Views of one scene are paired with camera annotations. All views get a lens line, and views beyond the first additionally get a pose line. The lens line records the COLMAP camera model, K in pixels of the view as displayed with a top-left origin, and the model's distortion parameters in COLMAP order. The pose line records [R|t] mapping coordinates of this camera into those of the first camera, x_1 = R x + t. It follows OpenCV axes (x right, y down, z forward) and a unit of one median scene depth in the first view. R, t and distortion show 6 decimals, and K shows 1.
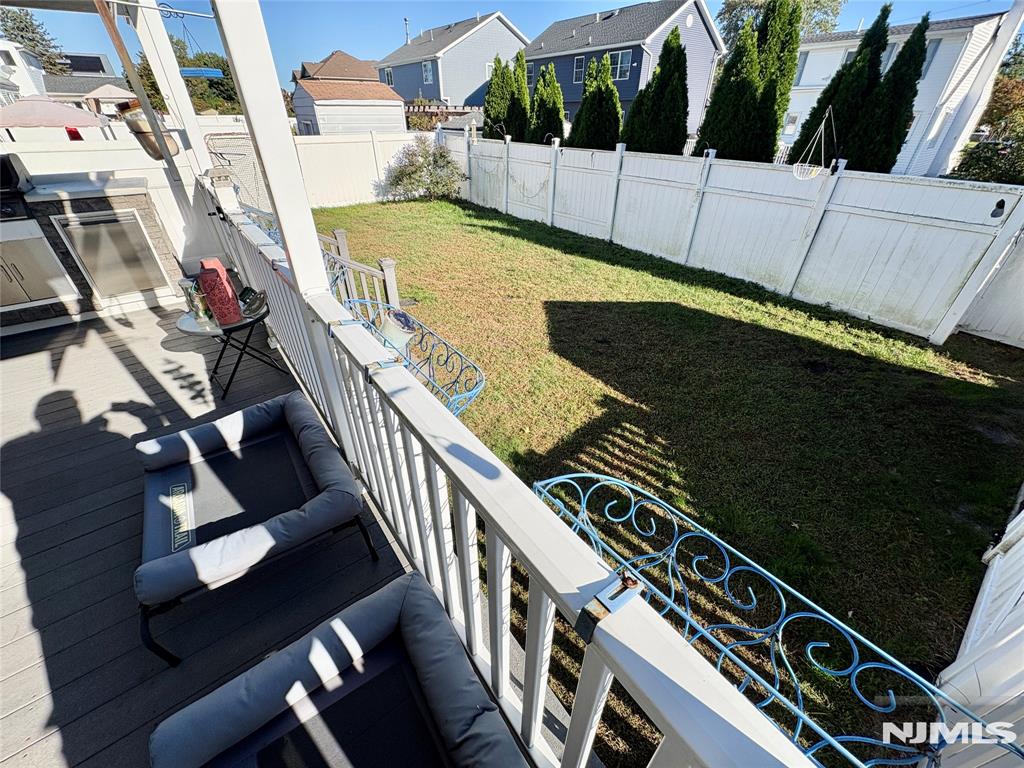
lens RADIAL K [[407.7, 0, 512.0], [0, 407.7, 384.0], [0, 0, 1]] dist [-0.001728, 0.000603]
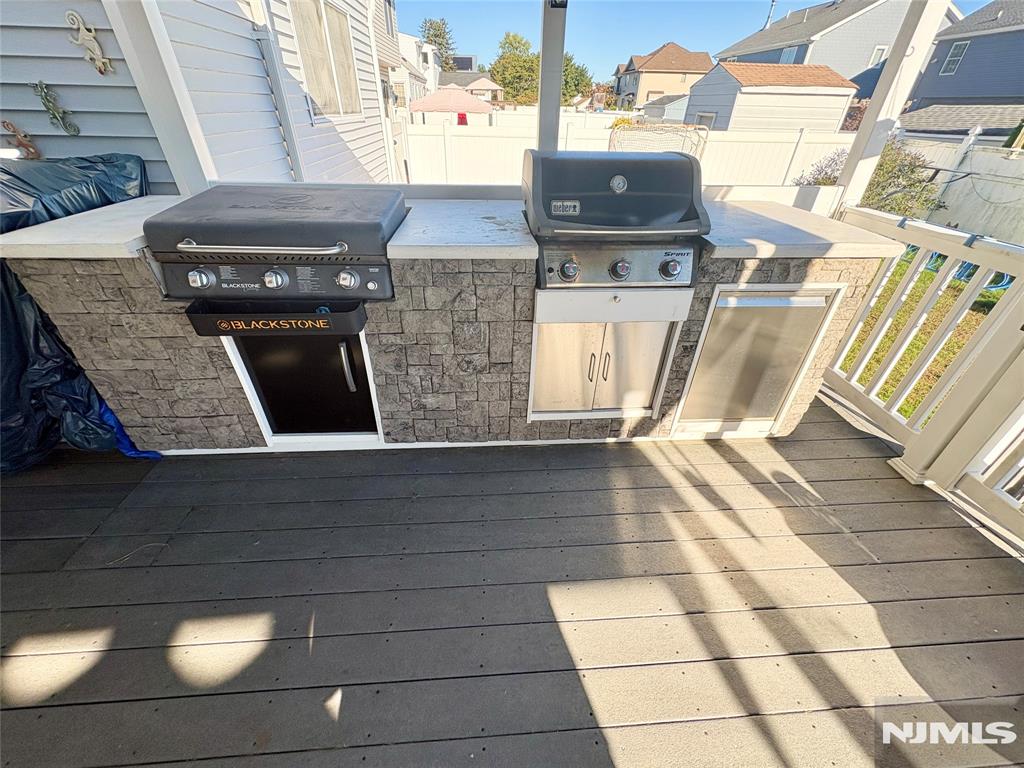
lens RADIAL K [[407.7, 0, 512.0], [0, 407.7, 384.0], [0, 0, 1]] dist [-0.001728, 0.000603]
pose [[0.837870, 0.320440, -0.441918, -0.508630], [-0.316882, 0.944718, 0.084224, -0.127208], [0.444477, 0.069468, 0.893093, 0.224533]]
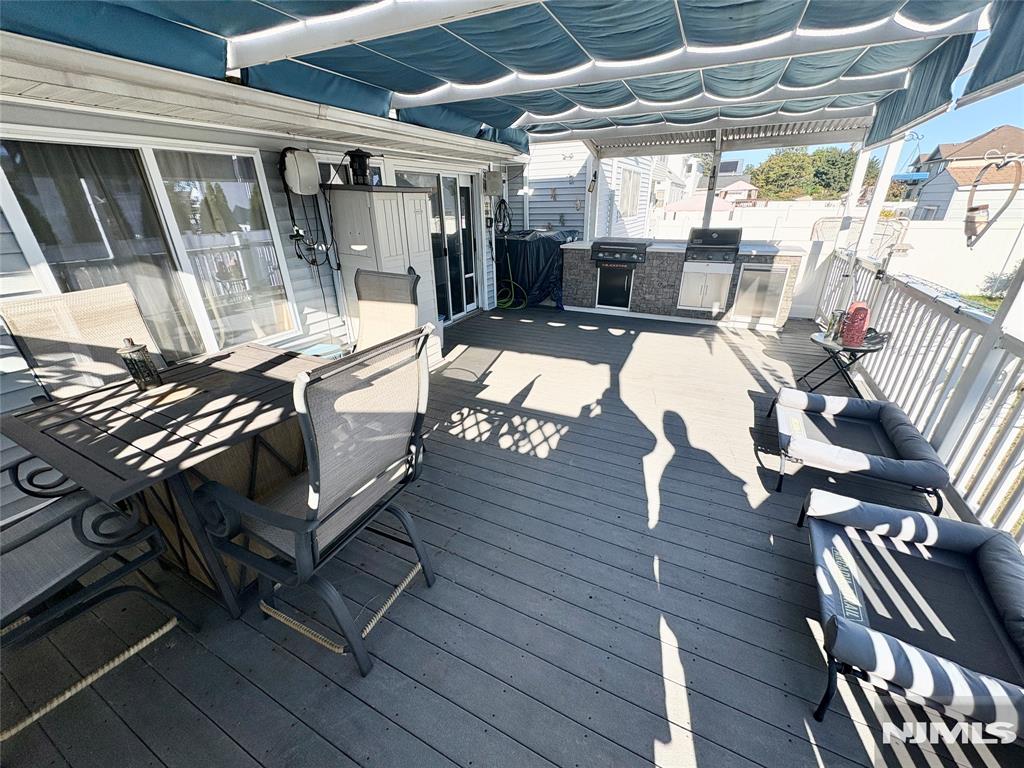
lens RADIAL K [[407.7, 0, 512.0], [0, 407.7, 384.0], [0, 0, 1]] dist [-0.001728, 0.000603]
pose [[0.437150, 0.354942, -0.826387, -0.003914], [-0.482185, 0.868114, 0.117793, 0.119873], [0.759209, 0.346978, 0.550644, -0.199299]]
